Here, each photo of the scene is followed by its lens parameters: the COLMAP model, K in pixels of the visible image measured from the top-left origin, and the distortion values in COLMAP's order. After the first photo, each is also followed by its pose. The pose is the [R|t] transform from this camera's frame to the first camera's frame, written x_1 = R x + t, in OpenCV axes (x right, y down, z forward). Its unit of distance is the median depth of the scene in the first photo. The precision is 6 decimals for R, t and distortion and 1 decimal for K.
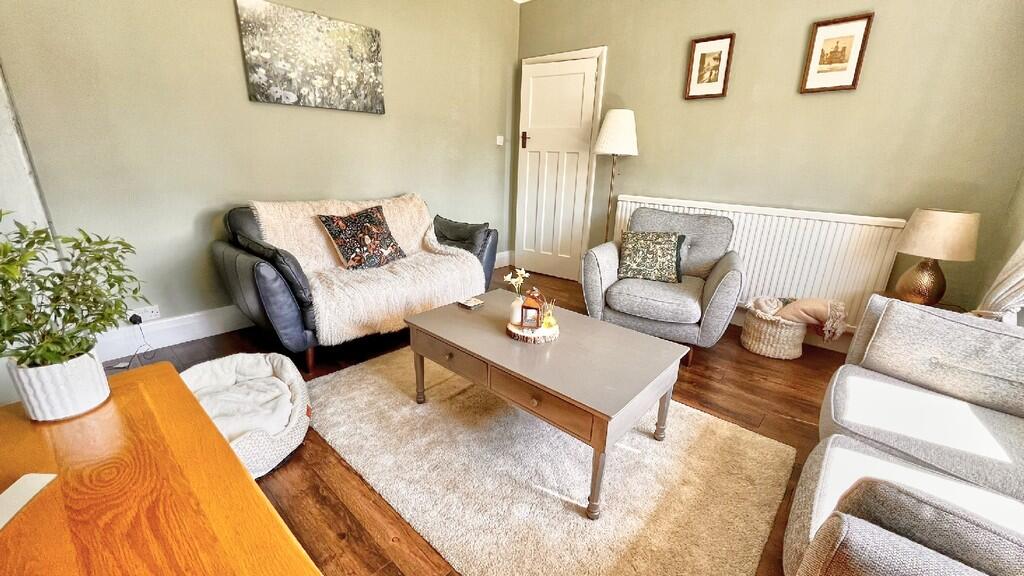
lens RADIAL K [[407.0, 0, 511.4], [0, 407.0, 290.0], [0, 0, 1]] dist [-0.001014, 0.000001]
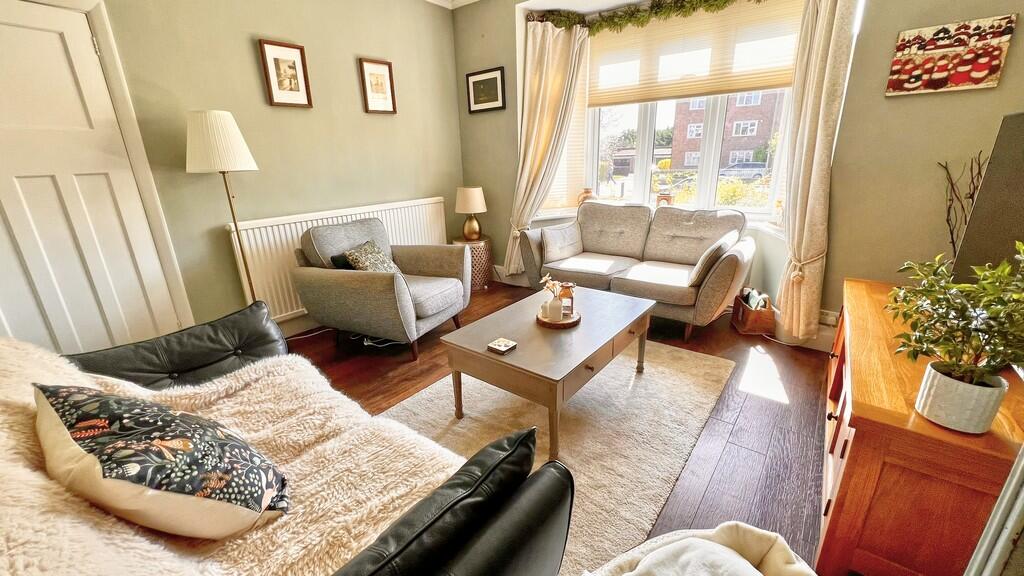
lens RADIAL K [[407.0, 0, 510.3], [0, 407.0, 288.6], [0, 0, 1]] dist [-0.001014, 0.000001]
pose [[-0.049854, -0.328965, 0.943025, -0.607799], [0.347680, 0.879426, 0.325160, -0.235557], [-0.936287, 0.344082, 0.070532, 0.618378]]
